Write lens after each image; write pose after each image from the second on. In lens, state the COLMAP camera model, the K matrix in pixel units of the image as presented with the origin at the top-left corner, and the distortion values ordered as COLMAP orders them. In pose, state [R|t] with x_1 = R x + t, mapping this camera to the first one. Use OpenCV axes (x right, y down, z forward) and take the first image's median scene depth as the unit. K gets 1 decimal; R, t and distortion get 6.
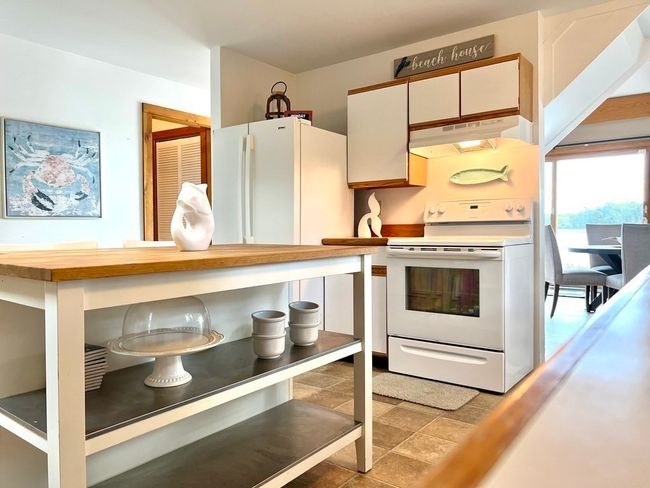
lens RADIAL K [[492.4, 0, 328.4], [0, 492.4, 245.2], [0, 0, 1]] dist [0.038477, -0.047036]
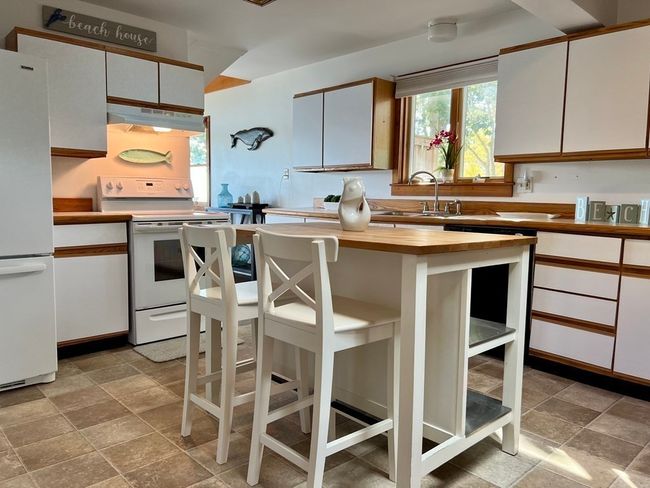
lens RADIAL K [[492.4, 0, 328.8], [0, 492.4, 243.8], [0, 0, 1]] dist [0.038477, -0.047036]
pose [[0.174342, -0.076018, 0.981747, -0.754607], [0.010846, 0.997103, 0.075281, -0.024382], [-0.984625, -0.002476, 0.174661, 0.415925]]
